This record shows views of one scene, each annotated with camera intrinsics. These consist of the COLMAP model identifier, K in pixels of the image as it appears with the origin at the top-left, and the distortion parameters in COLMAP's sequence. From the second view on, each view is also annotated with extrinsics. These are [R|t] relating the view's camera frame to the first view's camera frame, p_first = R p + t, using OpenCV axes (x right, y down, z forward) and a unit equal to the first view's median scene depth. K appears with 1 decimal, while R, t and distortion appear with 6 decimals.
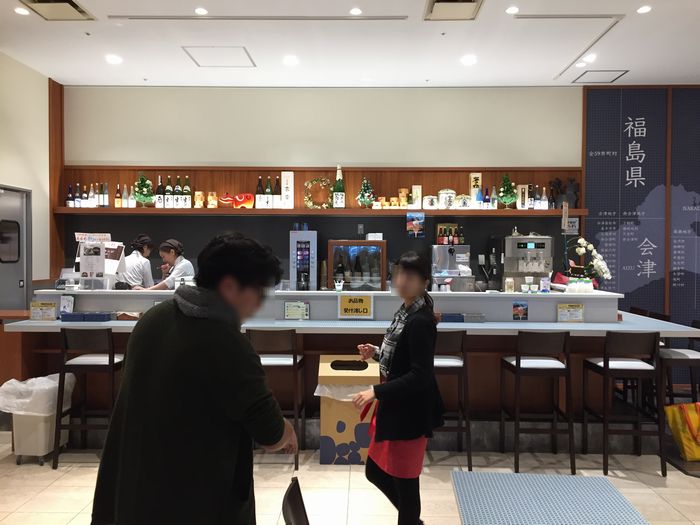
lens RADIAL K [[597.1, 0, 349.4], [0, 597.1, 262.9], [0, 0, 1]] dist [-0.060328, 0.004318]
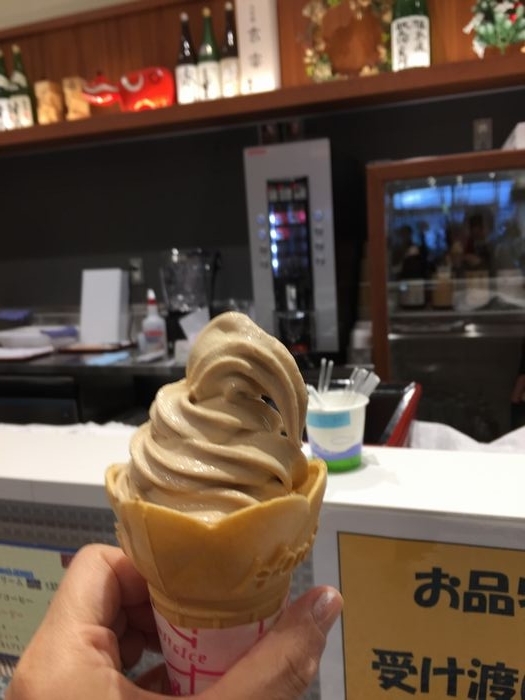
lens RADIAL K [[597.1, 0, 261.7], [0, 597.1, 349.3], [0, 0, 1]] dist [-0.060328, 0.004318]
pose [[0.950710, -0.003279, -0.310065, 0.003525], [0.055355, 0.985677, 0.159303, 0.000409], [0.305101, -0.168614, 0.937274, 0.656412]]
